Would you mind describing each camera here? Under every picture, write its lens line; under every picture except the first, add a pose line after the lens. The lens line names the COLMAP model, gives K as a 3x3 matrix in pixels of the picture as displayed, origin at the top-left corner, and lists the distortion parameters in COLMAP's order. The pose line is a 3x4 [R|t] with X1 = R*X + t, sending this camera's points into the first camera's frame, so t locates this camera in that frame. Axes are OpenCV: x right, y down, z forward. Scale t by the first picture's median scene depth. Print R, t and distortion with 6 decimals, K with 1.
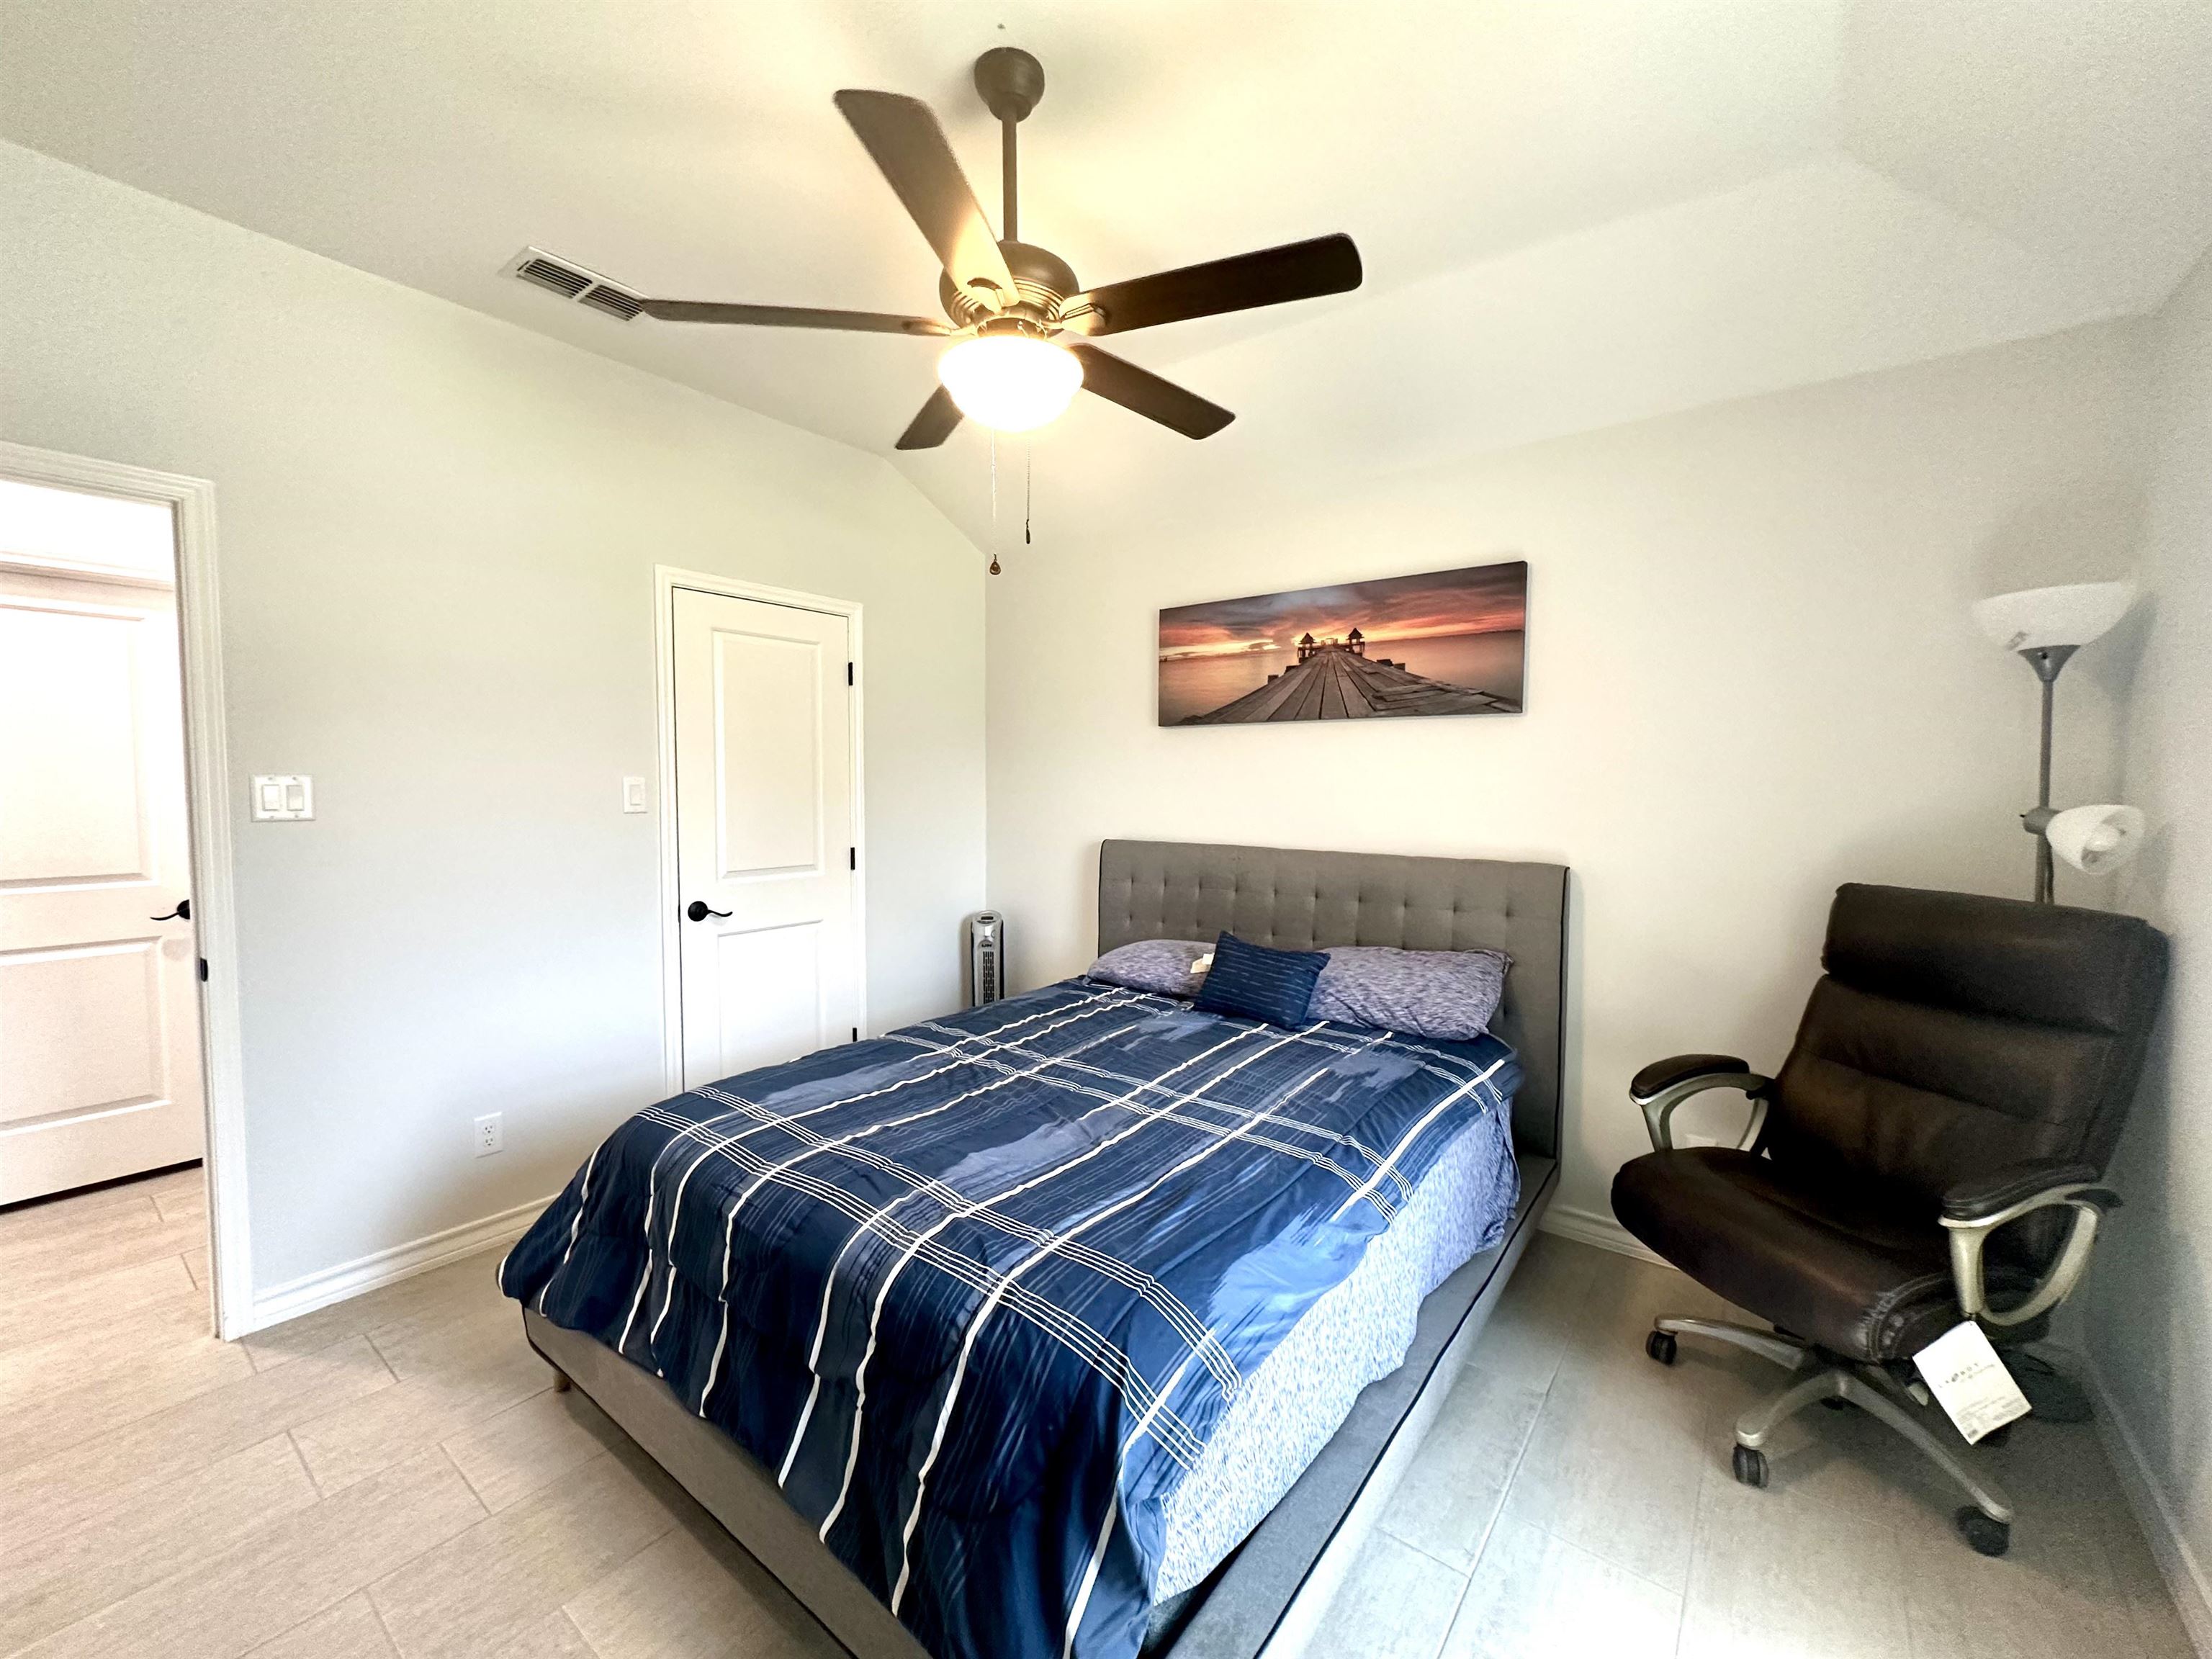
lens RADIAL K [[888.7, 0, 1113.2], [0, 888.7, 830.4], [0, 0, 1]] dist [-0.003097, 0.001013]
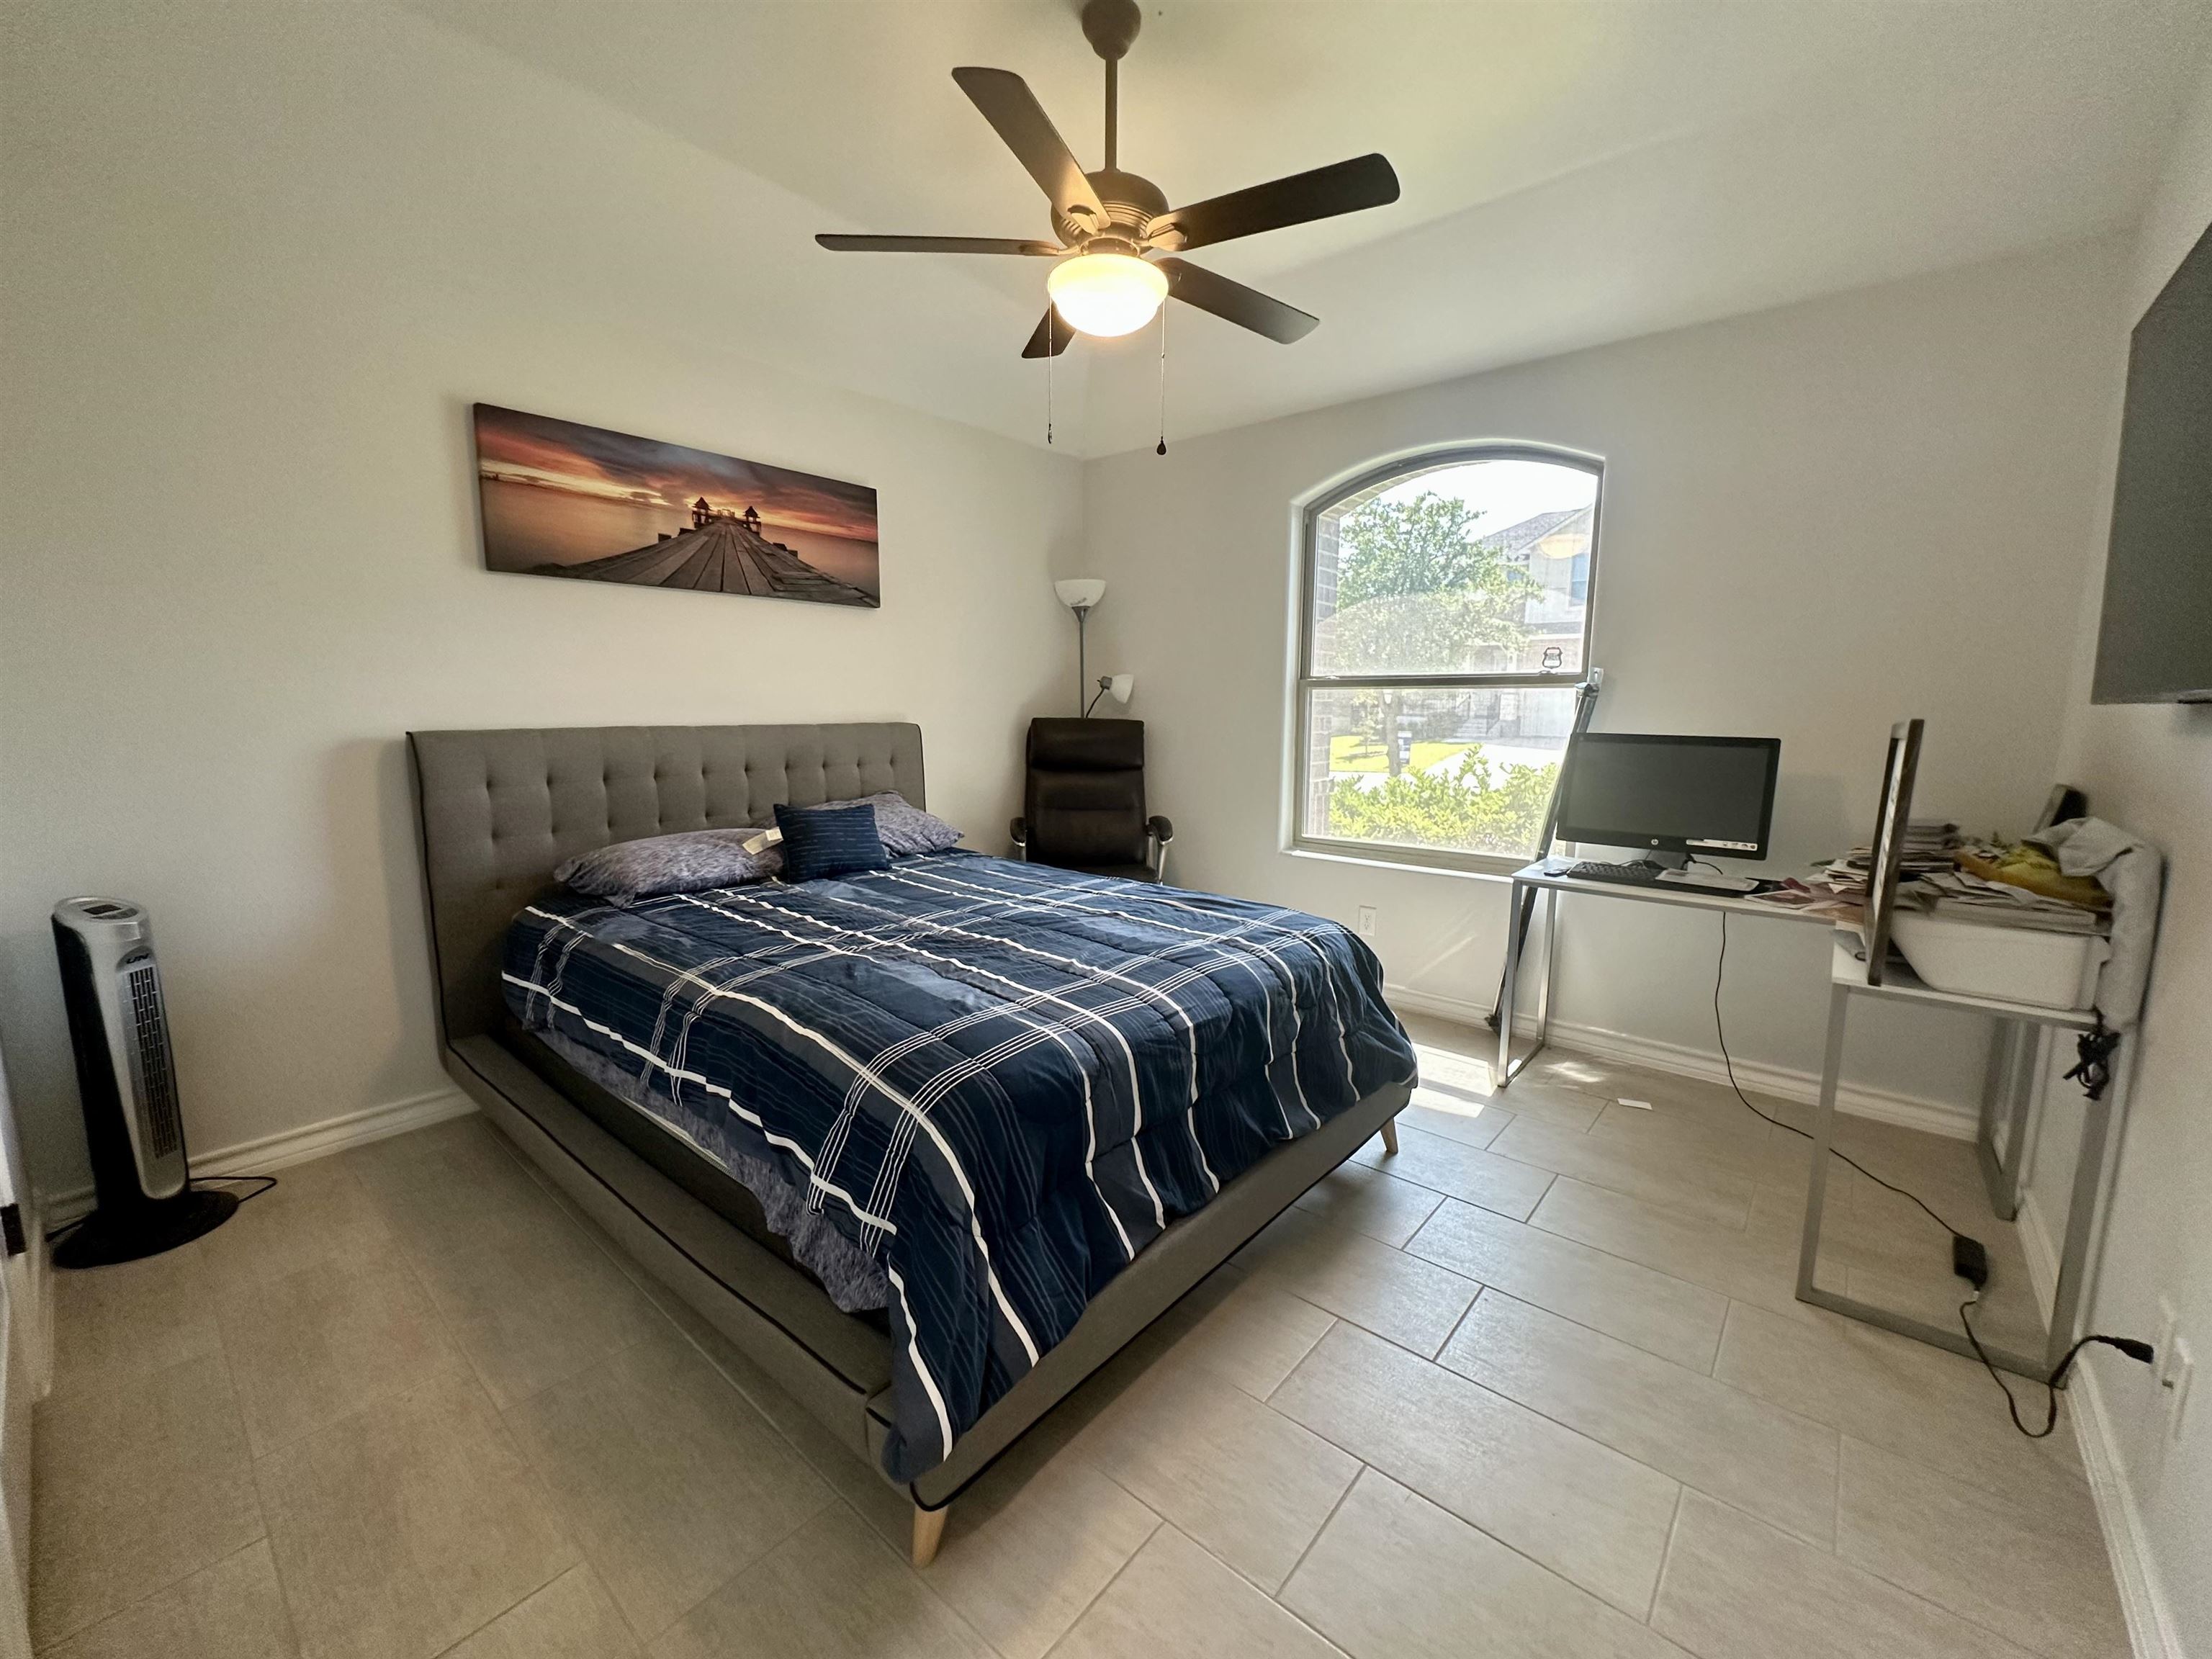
lens RADIAL K [[888.7, 0, 1112.4], [0, 888.7, 824.7], [0, 0, 1]] dist [-0.003097, 0.001013]
pose [[0.057760, -0.142188, 0.988153, -0.762277], [0.049841, 0.988982, 0.139394, 0.015361], [-0.997086, 0.041199, 0.064211, 0.519449]]
